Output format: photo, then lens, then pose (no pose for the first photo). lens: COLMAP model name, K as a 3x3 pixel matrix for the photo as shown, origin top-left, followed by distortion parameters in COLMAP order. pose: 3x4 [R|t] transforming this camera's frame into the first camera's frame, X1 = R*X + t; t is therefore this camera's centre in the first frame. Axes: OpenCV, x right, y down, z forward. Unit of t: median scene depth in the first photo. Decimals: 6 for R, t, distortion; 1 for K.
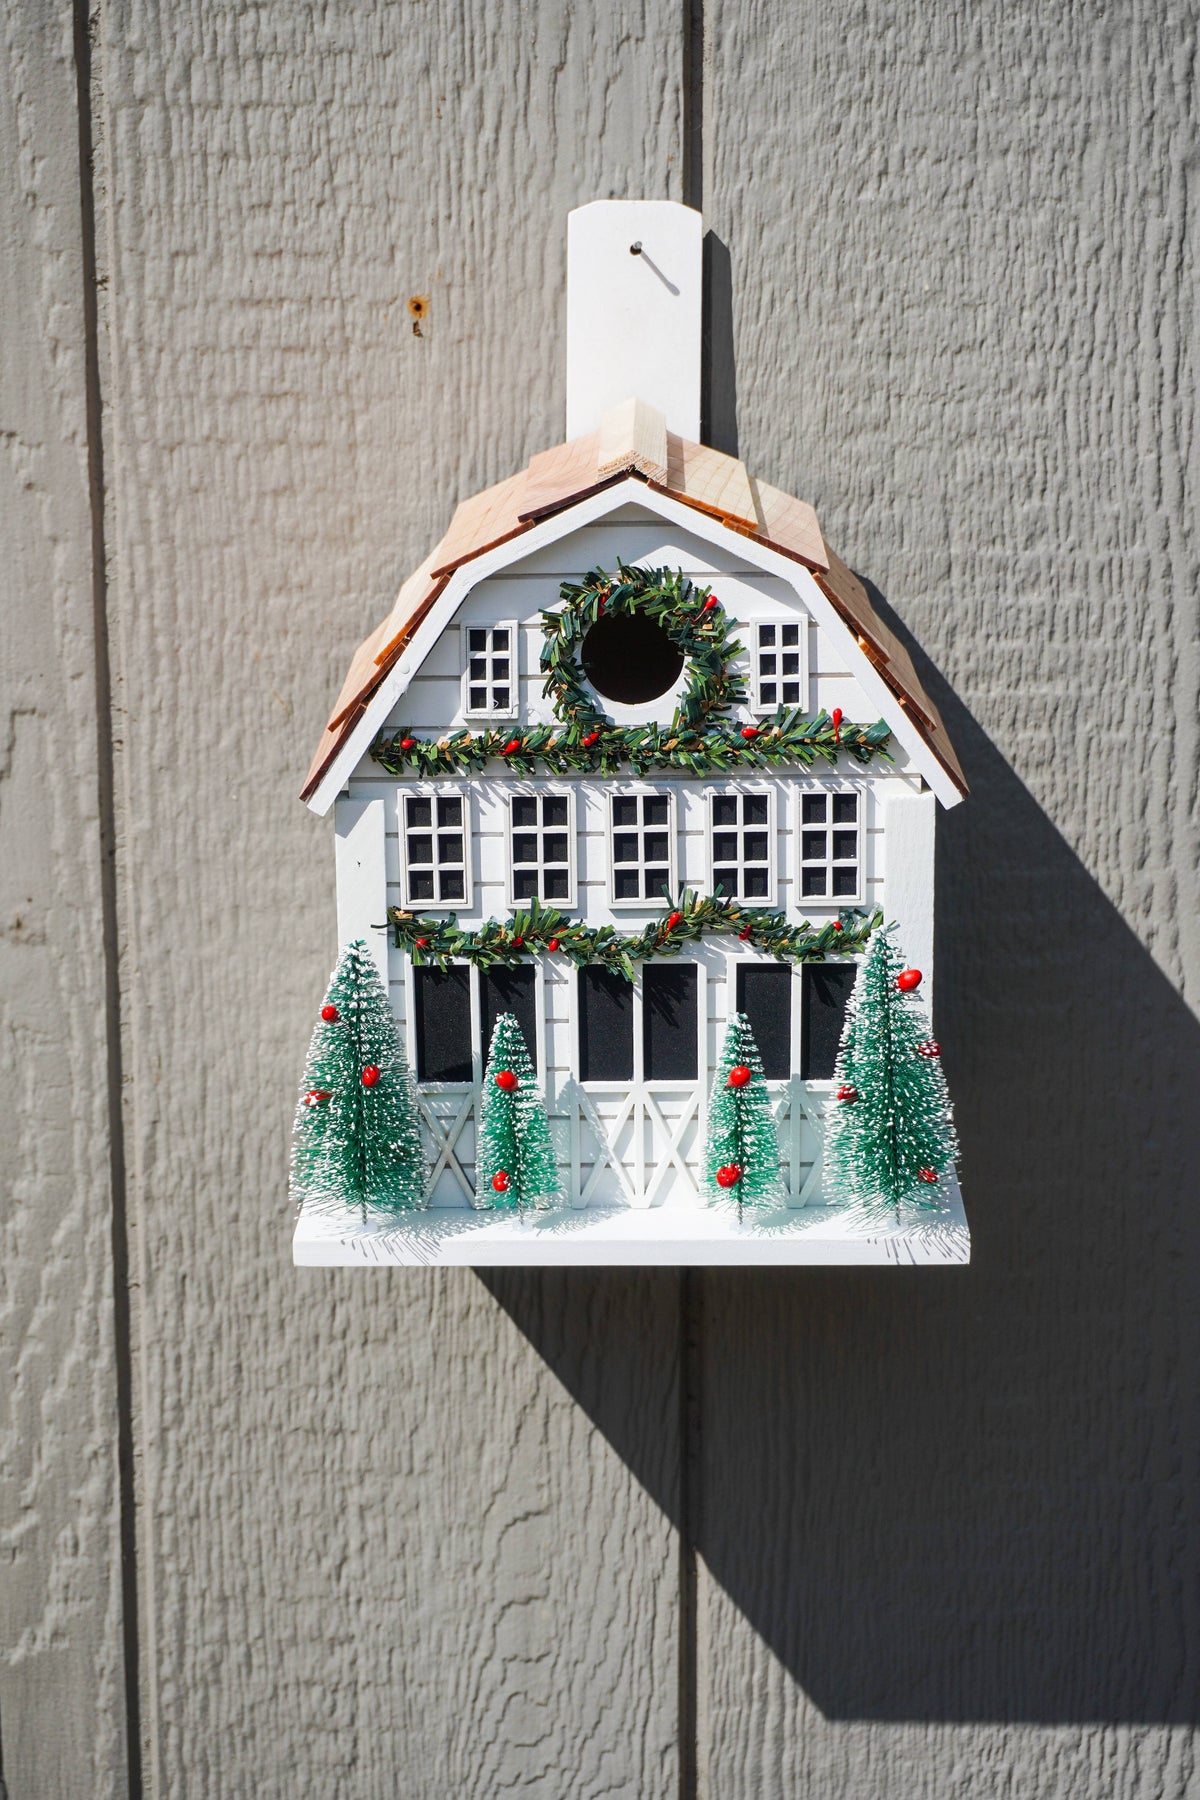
lens RADIAL K [[3555.7, 0, 609.8], [0, 3555.7, 888.4], [0, 0, 1]] dist [0.046754, 0.000000]
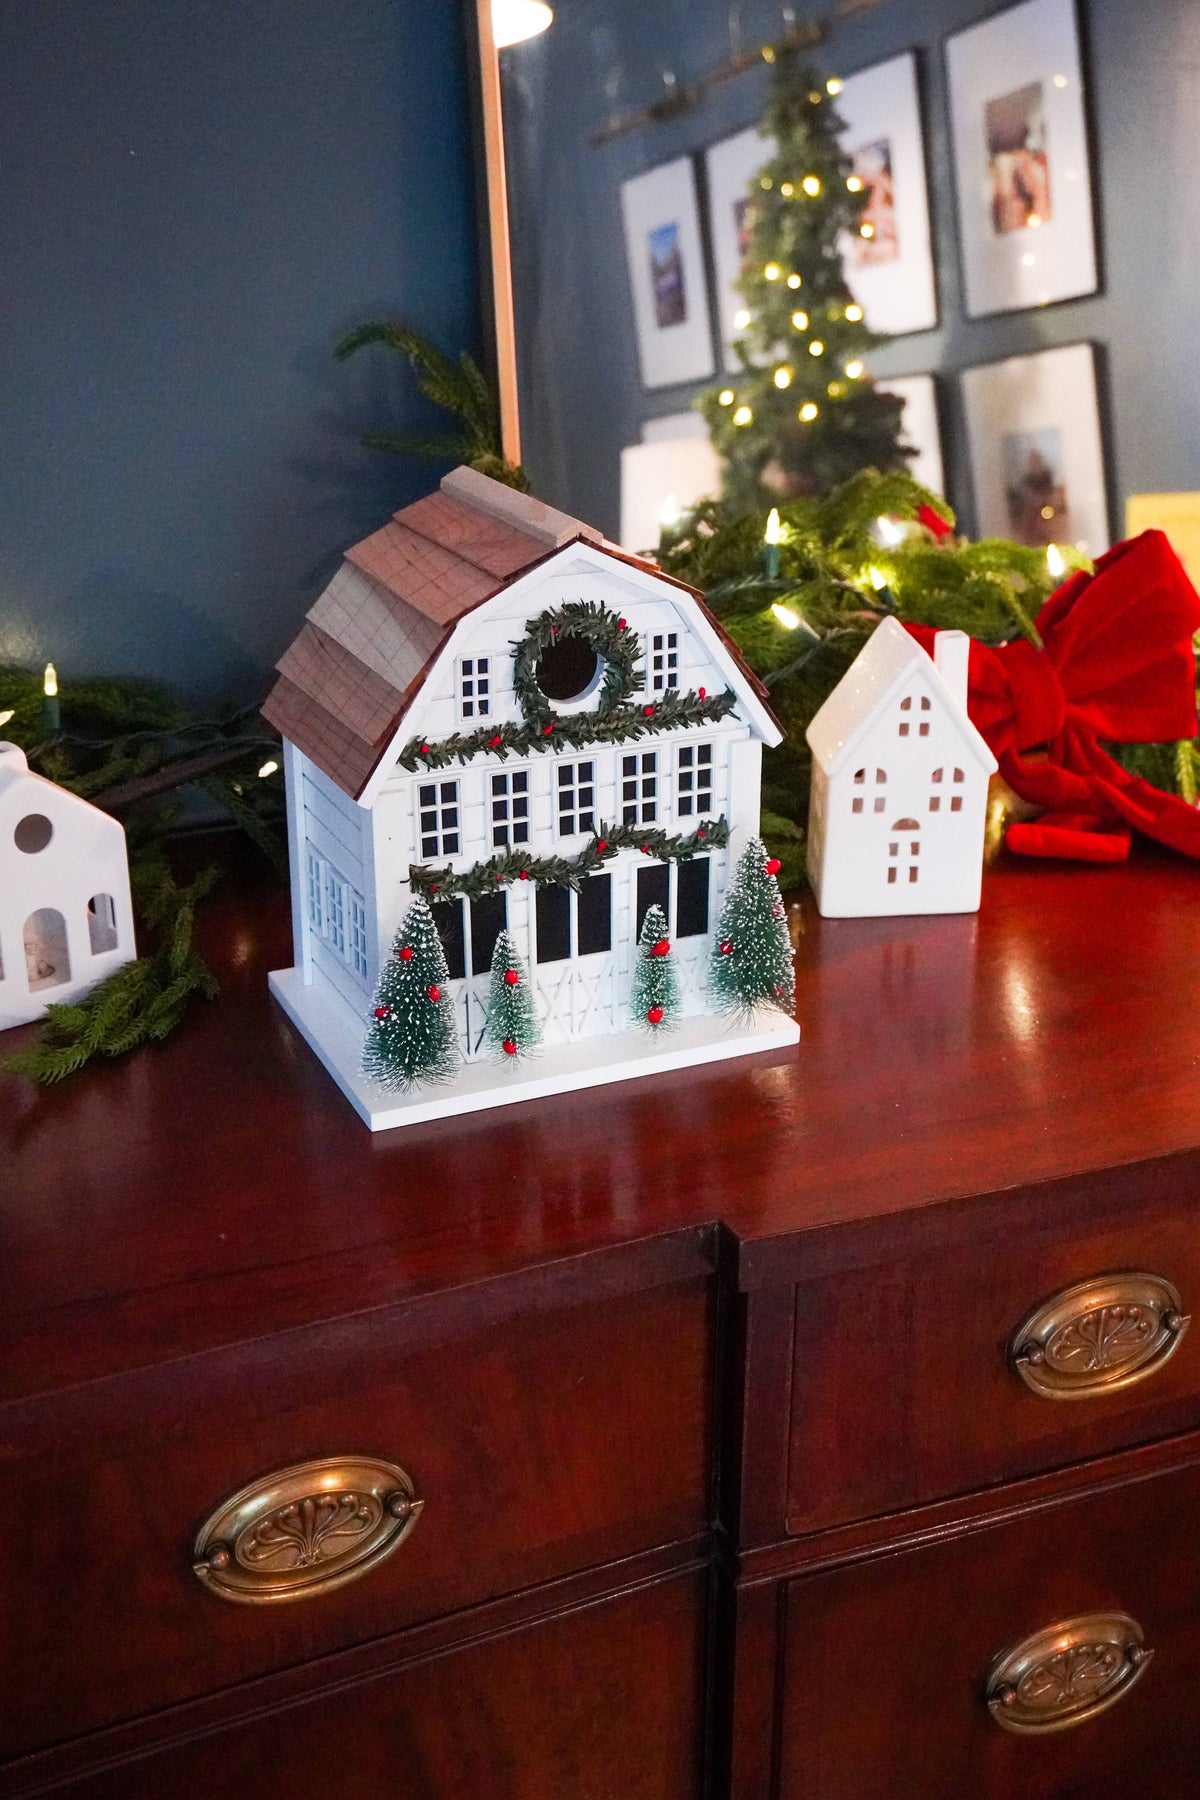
lens RADIAL K [[2043.0, 0, 589.2], [0, 2043.0, 899.0], [0, 0, 1]] dist [0.034739, 0.000000]
pose [[0.907278, -0.153122, 0.391664, -0.307559], [0.099908, 0.983172, 0.152940, -0.095303], [-0.408492, -0.099629, 0.907308, 0.251721]]
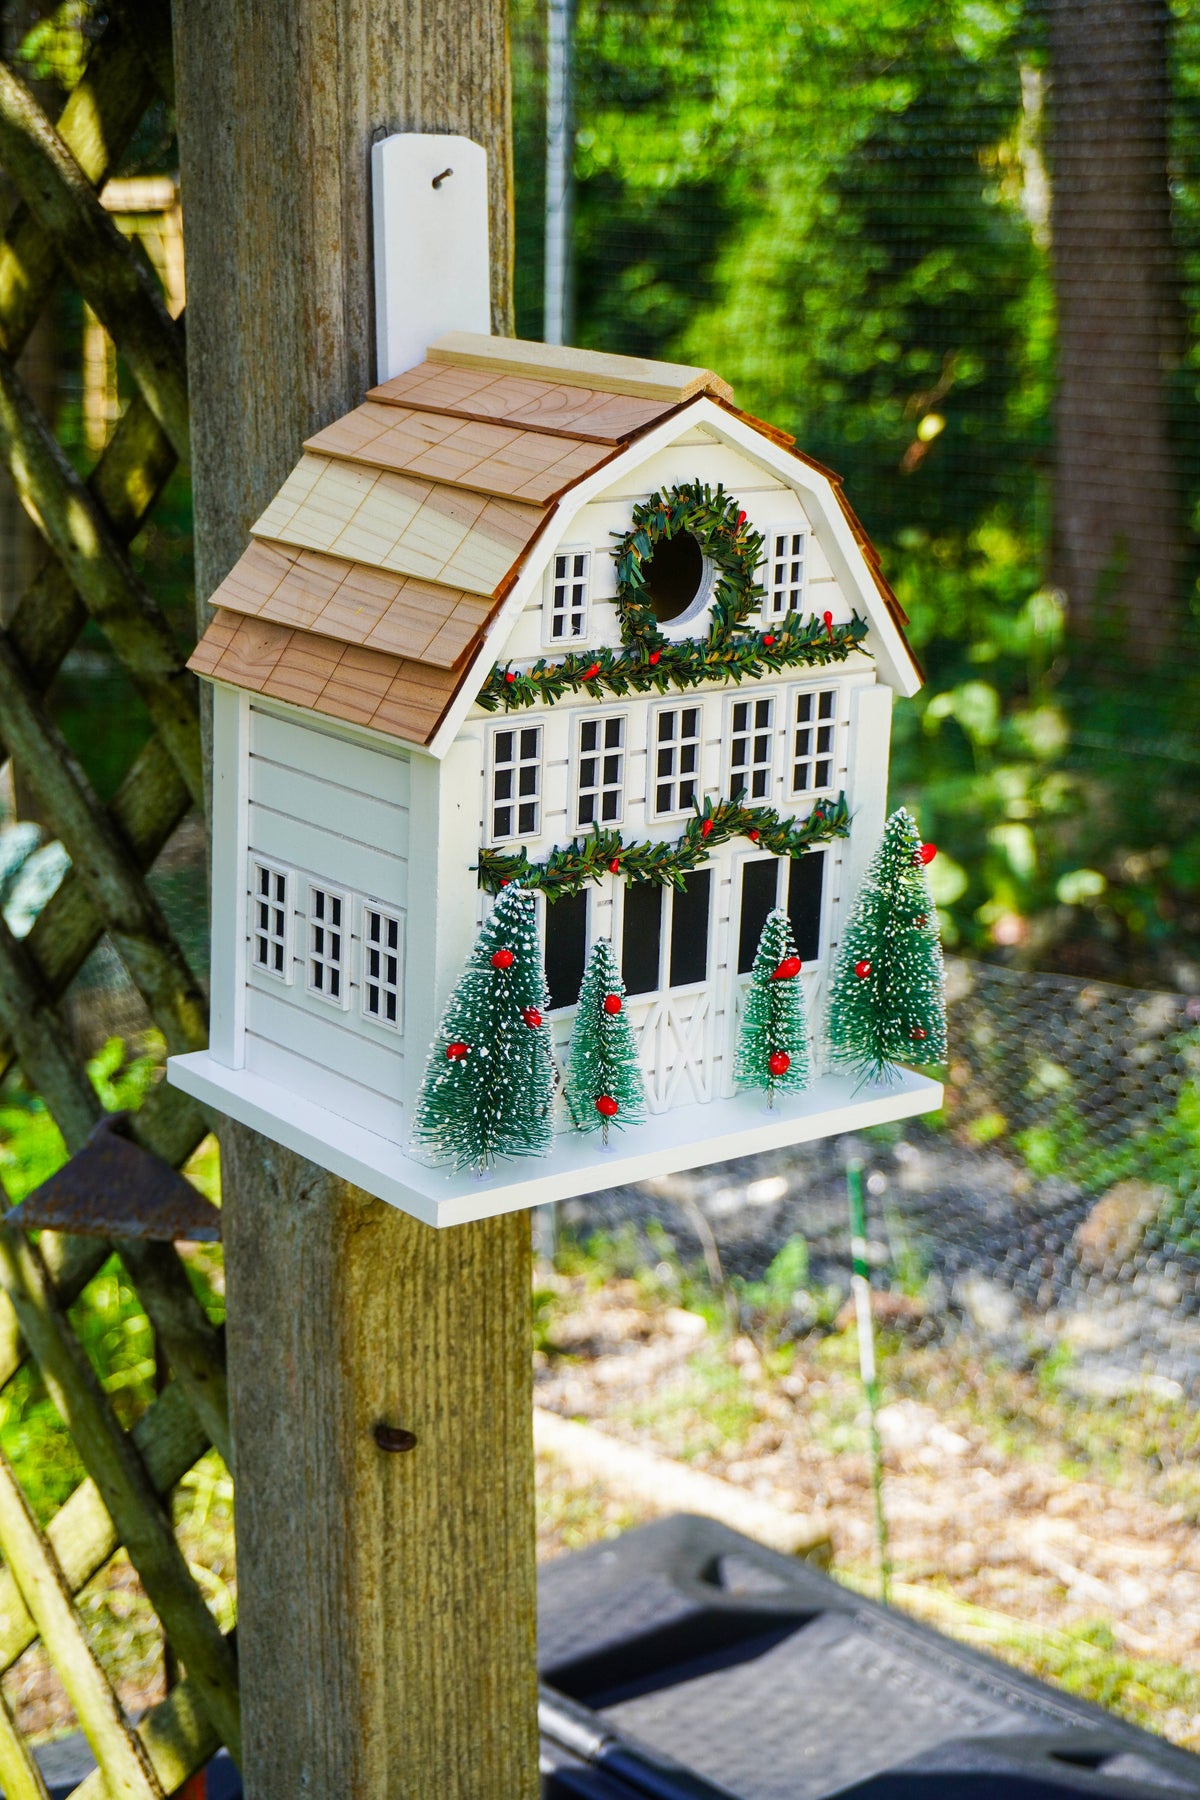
lens RADIAL K [[3074.1, 0, 616.1], [0, 3074.1, 905.4], [0, 0, 1]] dist [0.048665, 0.000000]
pose [[0.775217, -0.127239, 0.618747, -0.553039], [0.114407, 0.991586, 0.060572, -0.025718], [-0.621248, 0.023833, 0.783251, 0.311371]]
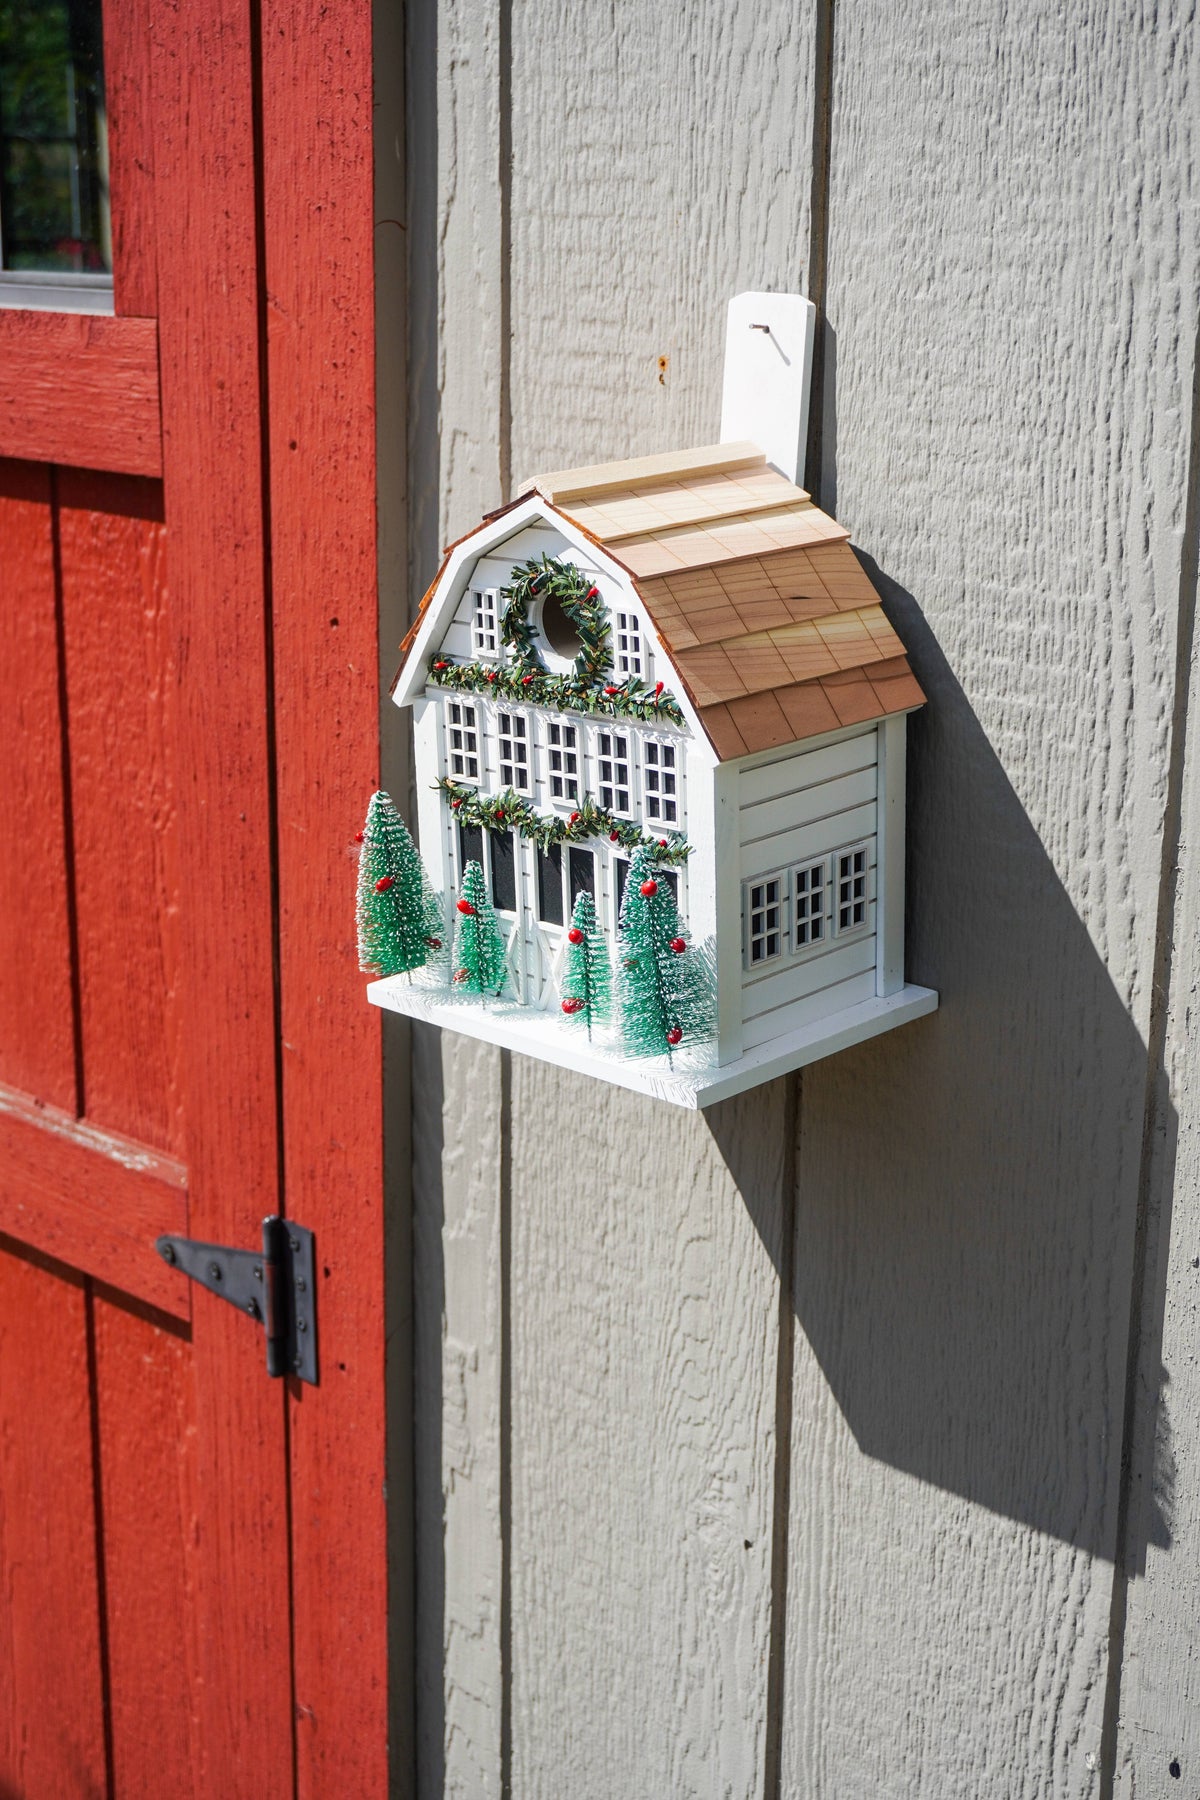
lens RADIAL K [[2627.1, 0, 597.4], [0, 2627.1, 895.2], [0, 0, 1]] dist [0.008225, 0.000000]
pose [[0.718583, 0.190790, -0.668758, 0.708918], [-0.149939, 0.981519, 0.118907, -0.083825], [0.679085, 0.014828, 0.733909, 0.249461]]
